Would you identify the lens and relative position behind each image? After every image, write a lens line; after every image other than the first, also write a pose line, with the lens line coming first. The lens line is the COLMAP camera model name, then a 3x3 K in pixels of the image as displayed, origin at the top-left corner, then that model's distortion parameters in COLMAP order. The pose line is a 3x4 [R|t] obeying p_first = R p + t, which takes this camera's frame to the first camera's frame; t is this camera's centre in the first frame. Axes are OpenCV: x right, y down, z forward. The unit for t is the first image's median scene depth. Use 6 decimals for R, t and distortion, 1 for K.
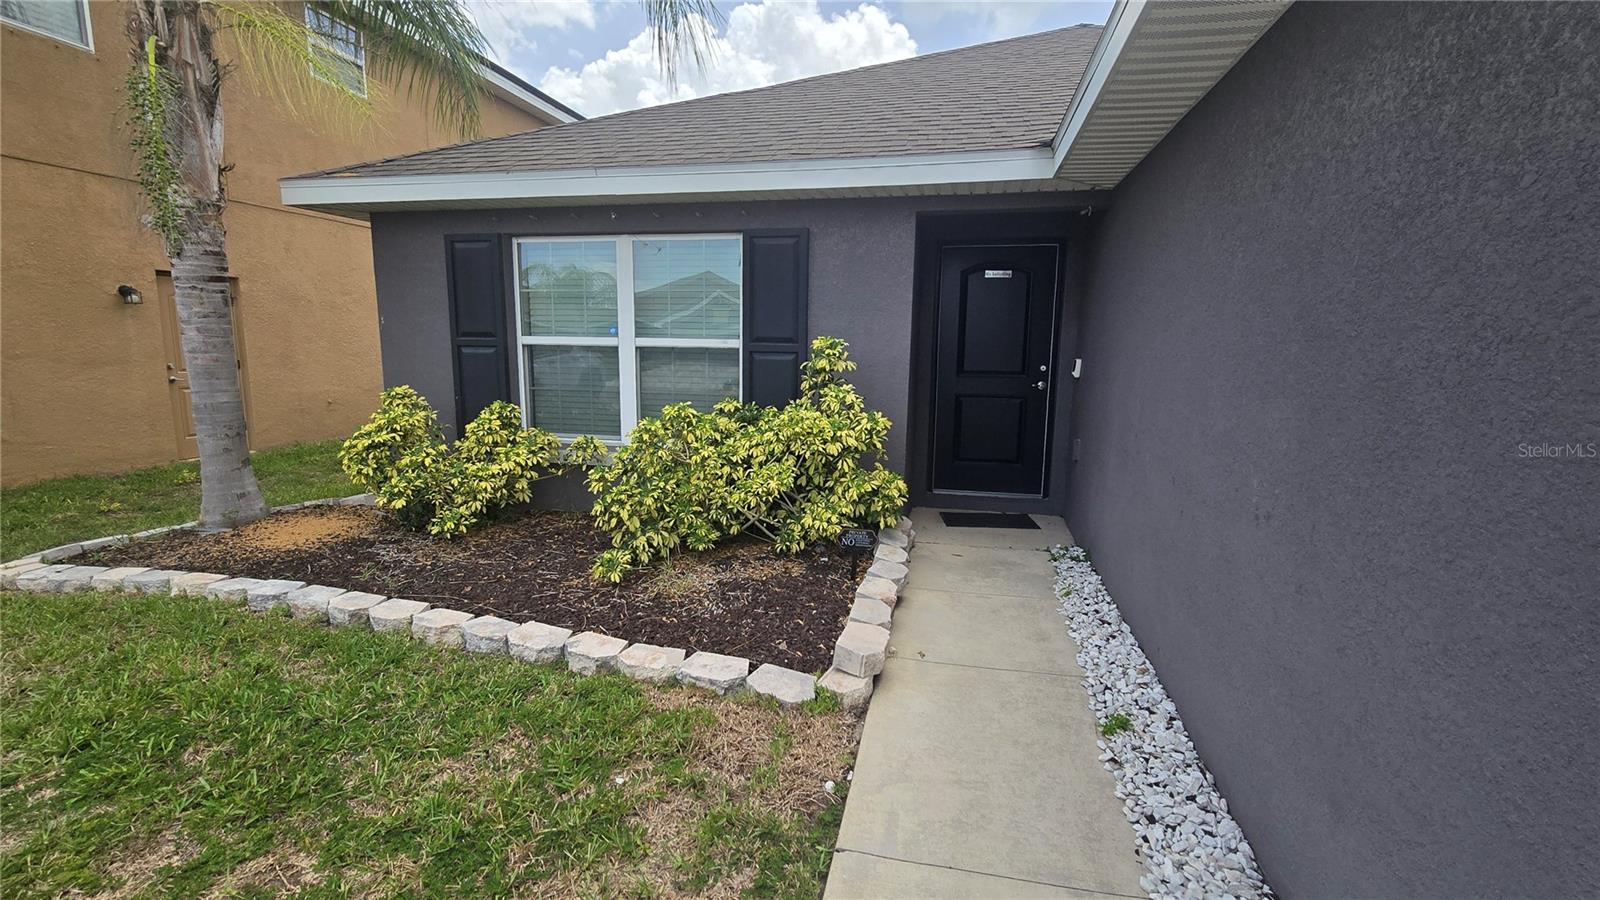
lens RADIAL K [[708.1, 0, 803.7], [0, 708.1, 455.3], [0, 0, 1]] dist [0.003894, 0.000538]
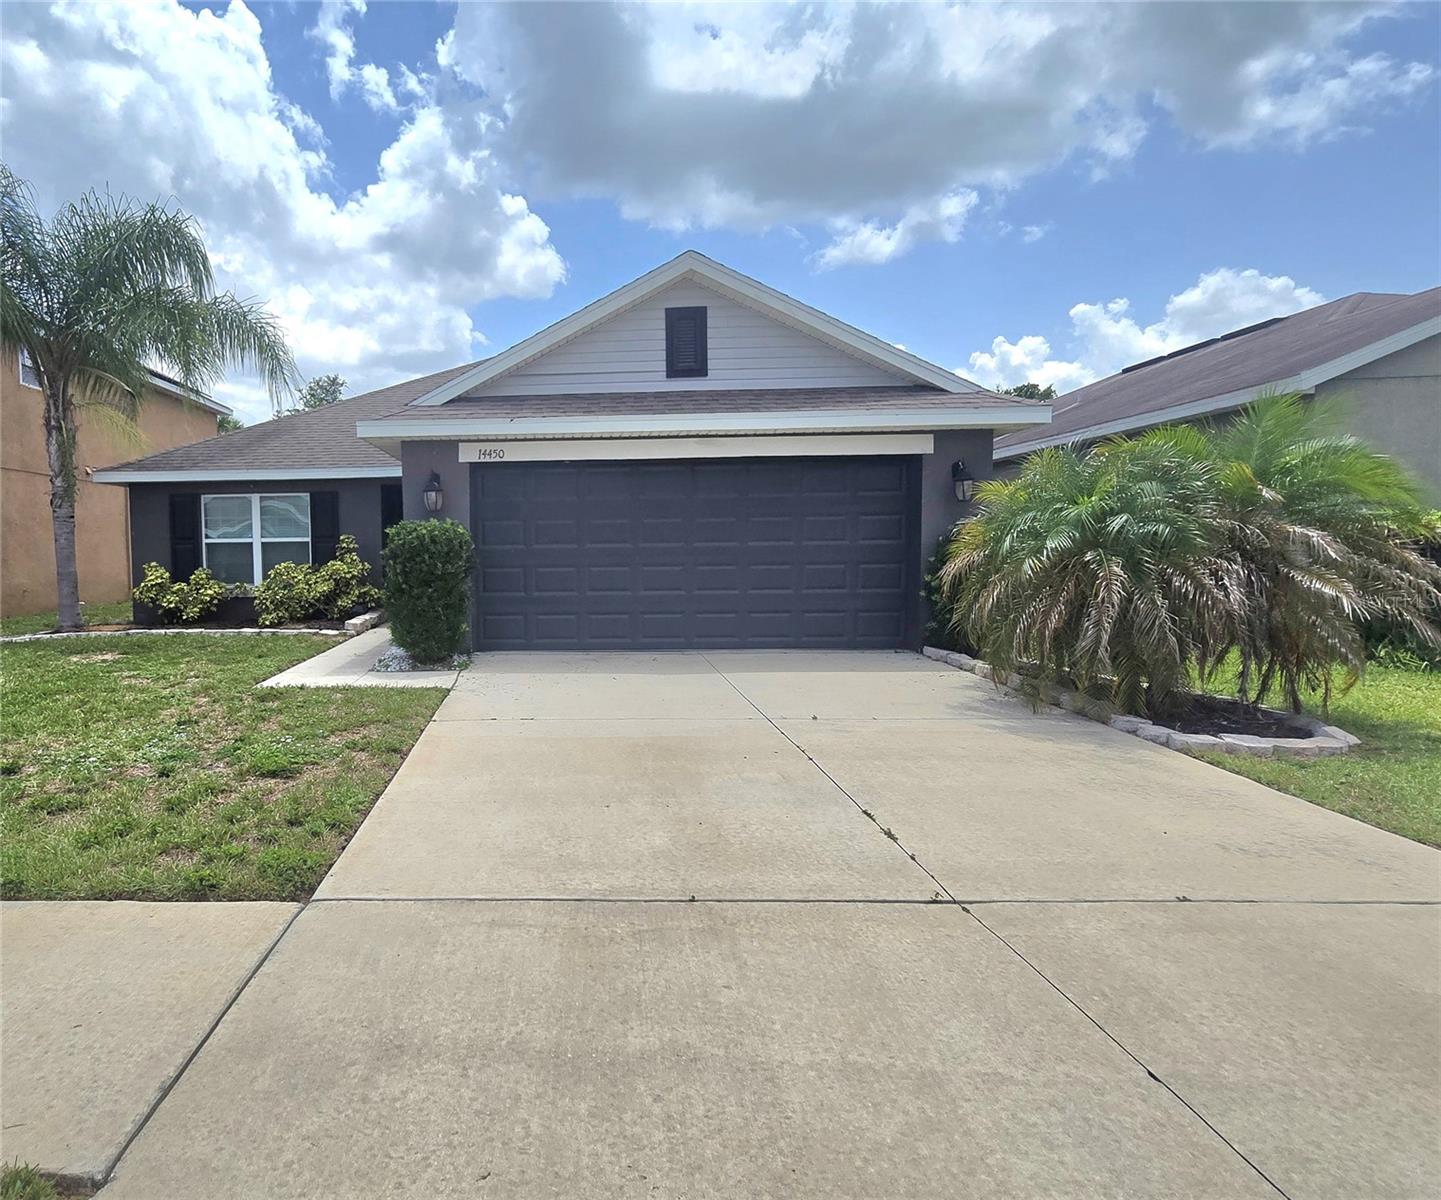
lens RADIAL K [[876.6, 0, 517.3], [0, 876.6, 618.0], [0, 0, 1]] dist [-0.003142, -0.001516]
pose [[0.986009, -0.039033, 0.162056, 0.120692], [0.053185, 0.995052, -0.083925, 0.432691], [-0.157978, 0.091369, 0.983206, -2.193654]]
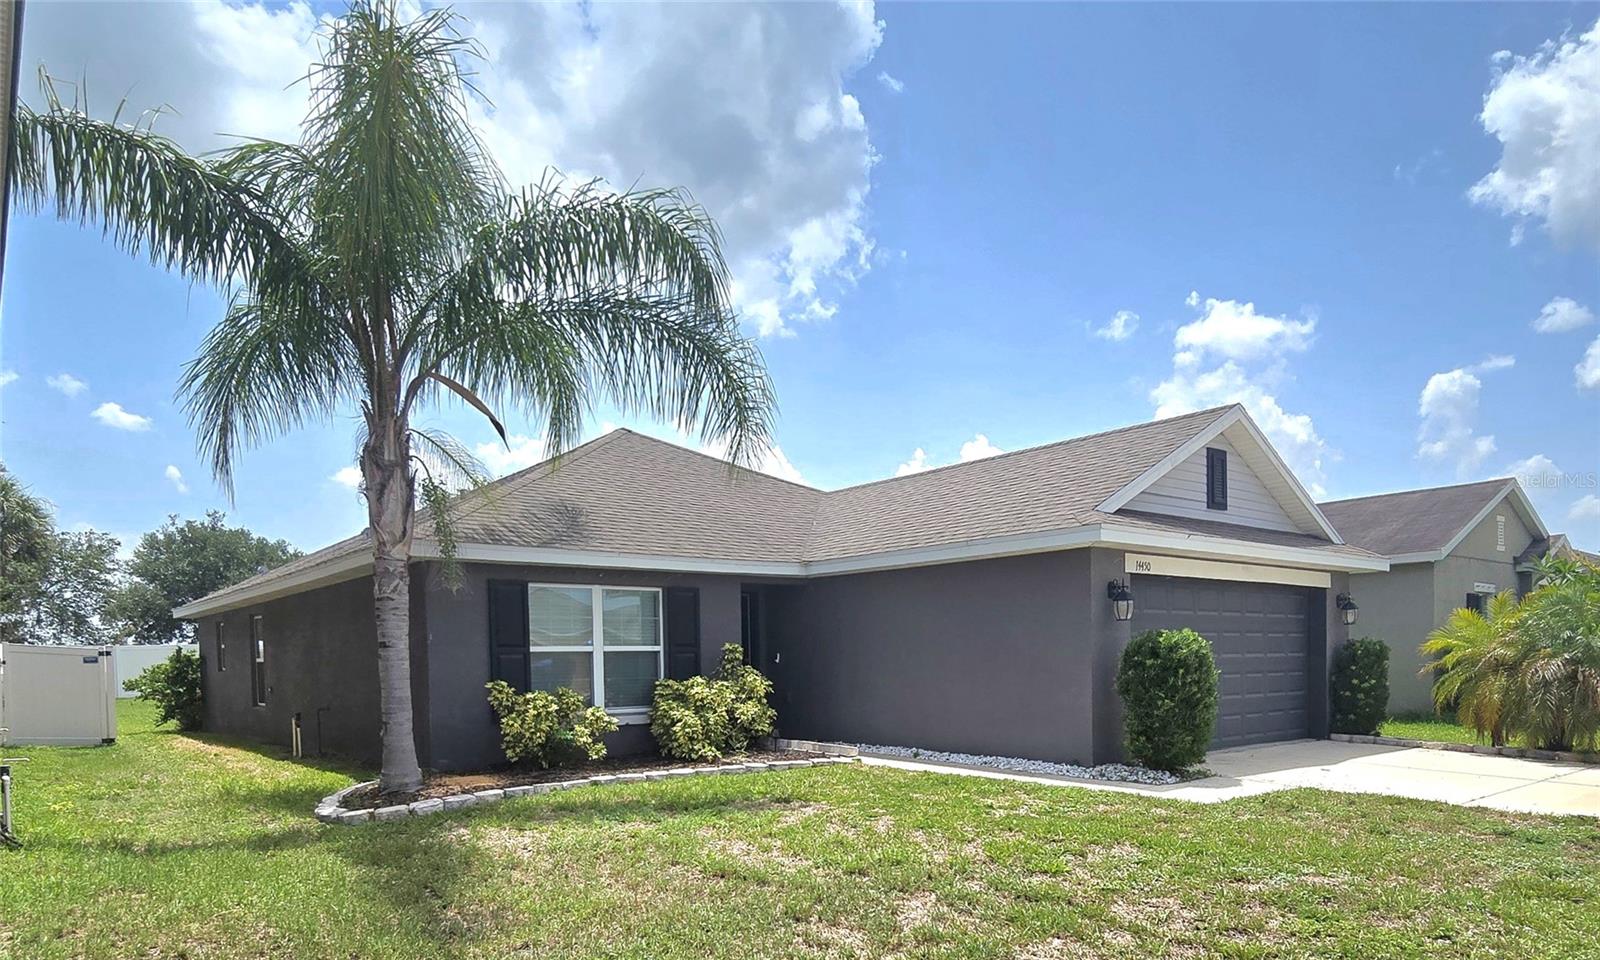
lens RADIAL K [[1006.8, 0, 765.2], [0, 1006.8, 692.2], [0, 0, 1]] dist [0.000962, -0.000318]
pose [[0.631817, -0.049118, 0.773559, -2.187515], [0.148169, 0.987240, -0.058334, 0.157942], [-0.760824, 0.151474, 0.631033, -0.890130]]
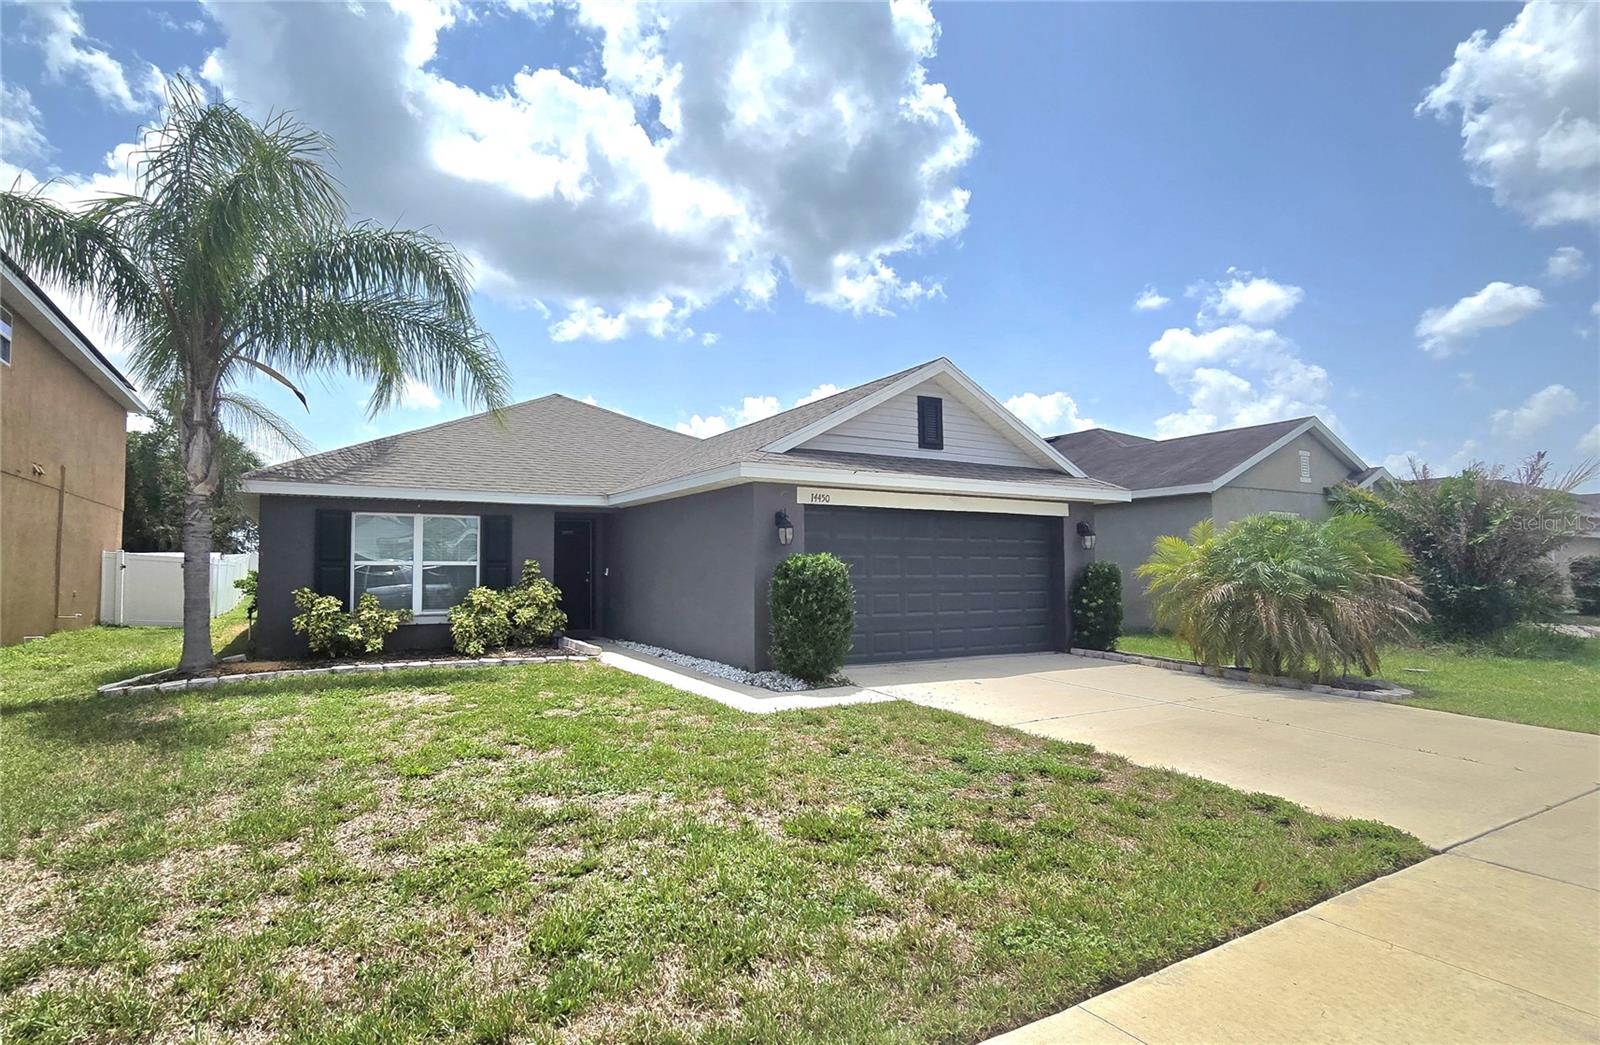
lens RADIAL K [[774.2, 0, 724.7], [0, 774.2, 536.8], [0, 0, 1]] dist [0.000301, -0.002230]
pose [[0.758652, 0.012135, 0.651384, -1.271604], [0.116545, 0.981171, -0.154016, 0.263884], [-0.640988, 0.192760, 0.742953, -1.546170]]
